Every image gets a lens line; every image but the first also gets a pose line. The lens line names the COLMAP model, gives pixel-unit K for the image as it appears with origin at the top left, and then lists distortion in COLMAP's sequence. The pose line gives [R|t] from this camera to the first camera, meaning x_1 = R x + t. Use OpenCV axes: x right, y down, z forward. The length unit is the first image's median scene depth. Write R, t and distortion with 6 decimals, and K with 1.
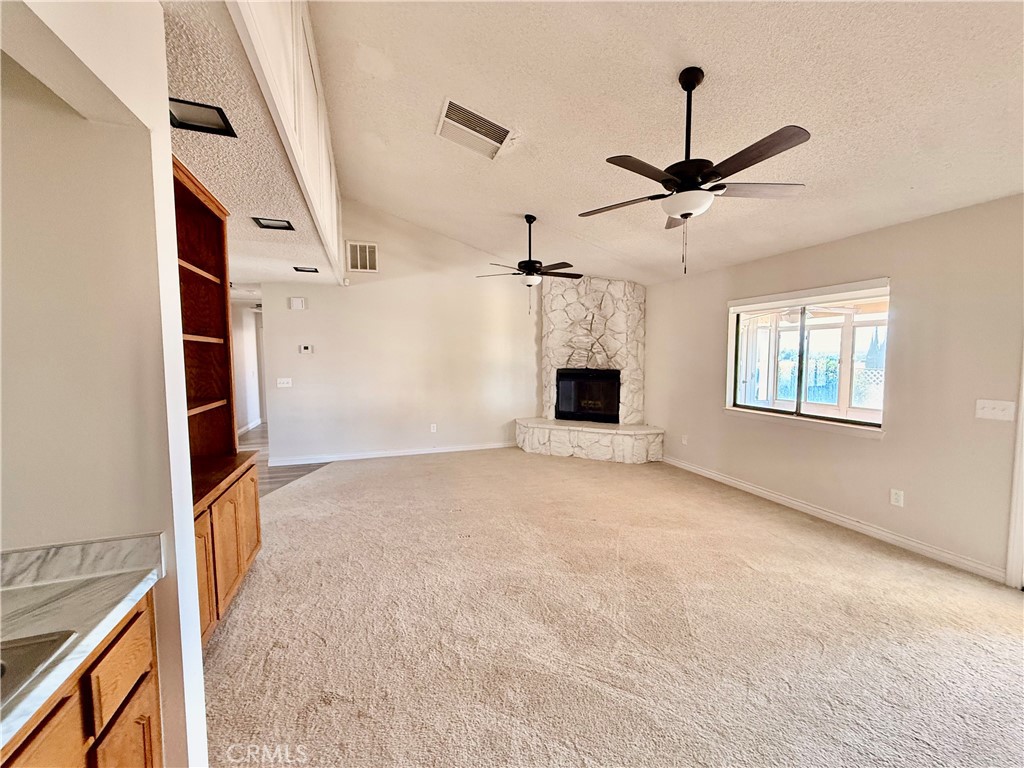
lens RADIAL K [[410.1, 0, 510.0], [0, 410.1, 384.1], [0, 0, 1]] dist [0.000305, 0.000600]
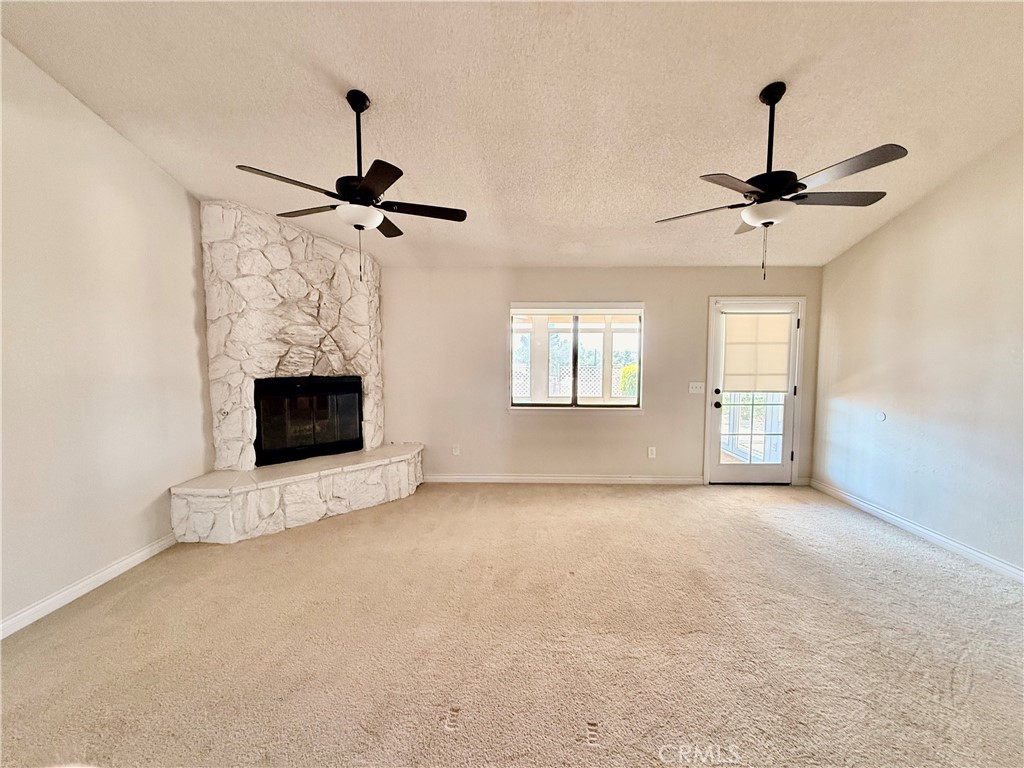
lens RADIAL K [[410.1, 0, 510.0], [0, 410.1, 384.1], [0, 0, 1]] dist [0.000305, 0.000600]
pose [[0.346800, -0.065354, 0.935660, -0.317474], [0.063262, 0.996928, 0.046185, -0.036759], [-0.935803, 0.043175, 0.349869, 0.498580]]
